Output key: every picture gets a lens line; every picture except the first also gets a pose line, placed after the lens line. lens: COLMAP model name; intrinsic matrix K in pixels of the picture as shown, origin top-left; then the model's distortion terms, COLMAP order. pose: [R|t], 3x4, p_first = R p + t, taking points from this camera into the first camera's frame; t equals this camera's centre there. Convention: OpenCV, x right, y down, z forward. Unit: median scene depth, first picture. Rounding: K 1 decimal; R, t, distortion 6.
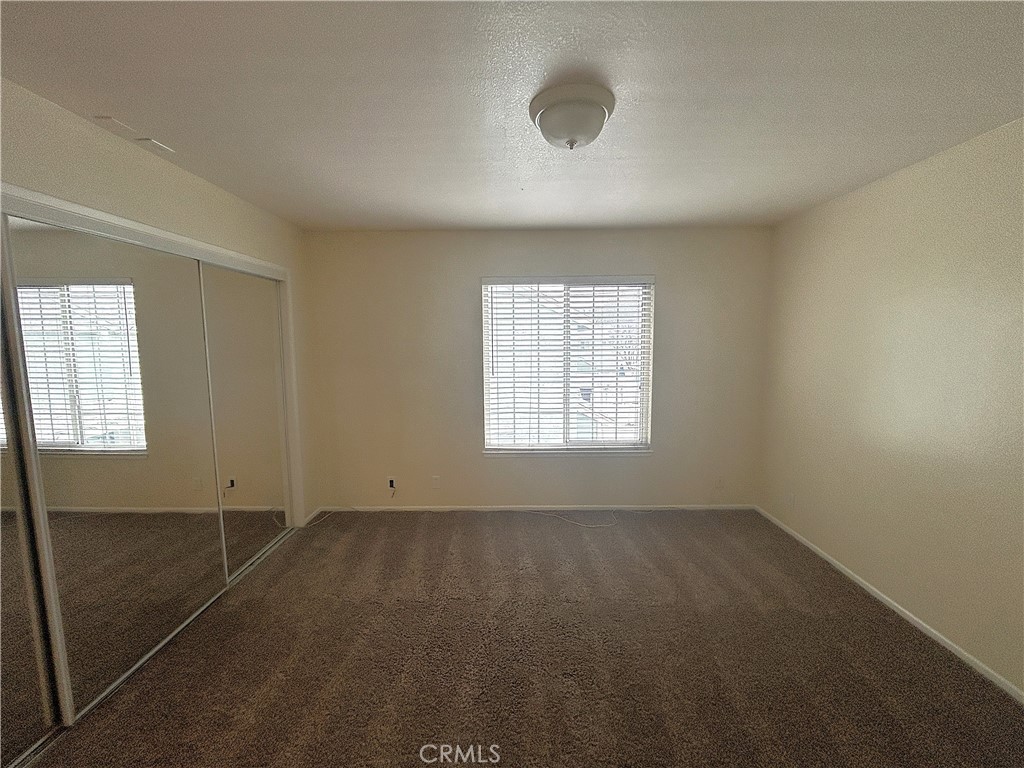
lens RADIAL K [[419.1, 0, 507.2], [0, 419.1, 384.1], [0, 0, 1]] dist [-0.004250, 0.001131]
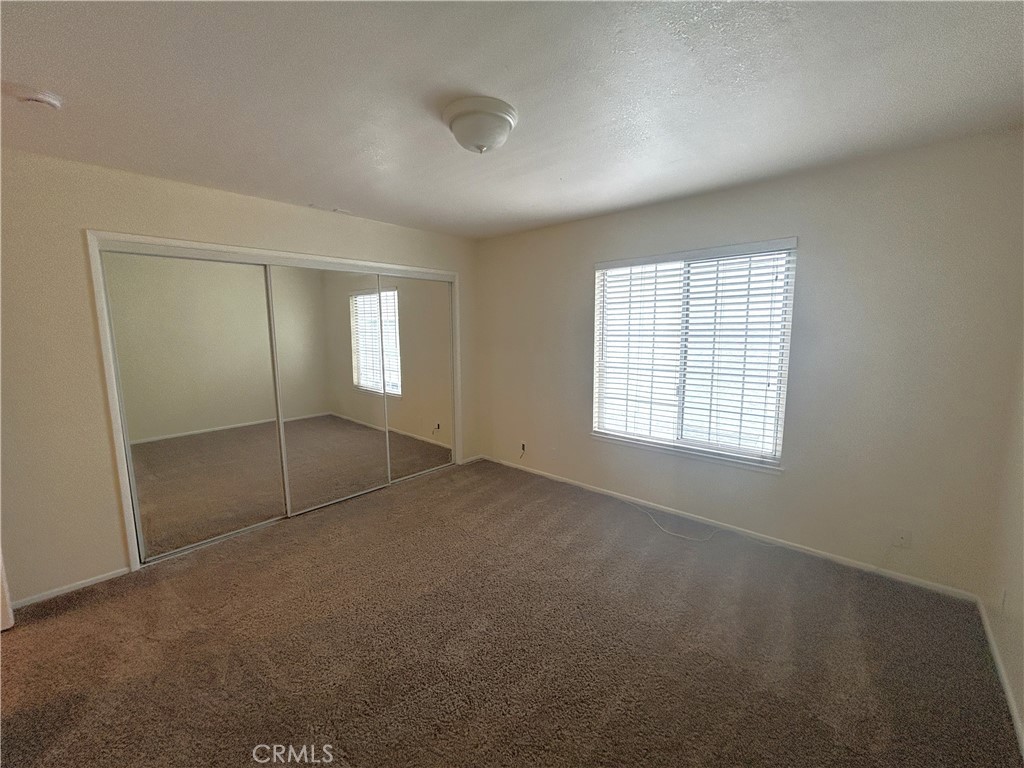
lens RADIAL K [[419.1, 0, 508.7], [0, 419.1, 384.2], [0, 0, 1]] dist [-0.004250, 0.001131]
pose [[0.736879, 0.090485, -0.669941, 0.478492], [-0.072338, 0.995866, 0.054940, -0.000599], [0.672143, 0.007978, 0.740378, 0.098272]]
